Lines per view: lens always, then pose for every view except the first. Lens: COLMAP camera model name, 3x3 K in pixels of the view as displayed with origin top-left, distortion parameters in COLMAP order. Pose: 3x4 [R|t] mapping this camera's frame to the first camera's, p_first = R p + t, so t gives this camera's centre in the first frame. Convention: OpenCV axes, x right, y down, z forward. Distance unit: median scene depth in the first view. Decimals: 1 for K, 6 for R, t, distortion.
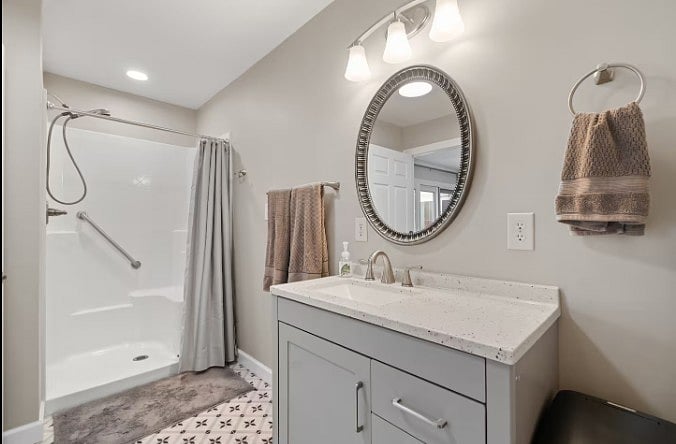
lens RADIAL K [[302.3, 0, 336.3], [0, 302.3, 221.5], [0, 0, 1]] dist [-0.000424, -0.000004]
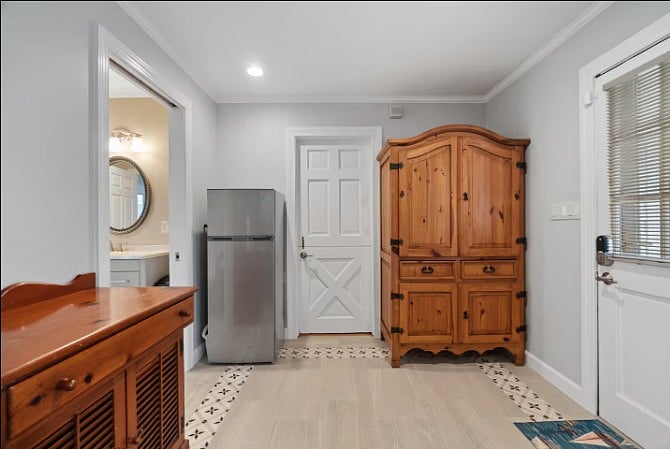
lens RADIAL K [[298.1, 0, 335.5], [0, 298.1, 221.7], [0, 0, 1]] dist [-0.019528, 0.001897]
pose [[0.690857, 0.006975, 0.722958, -0.254696], [-0.008965, 0.999959, -0.001081, -0.028243], [-0.722936, -0.005734, 0.690891, -1.707522]]
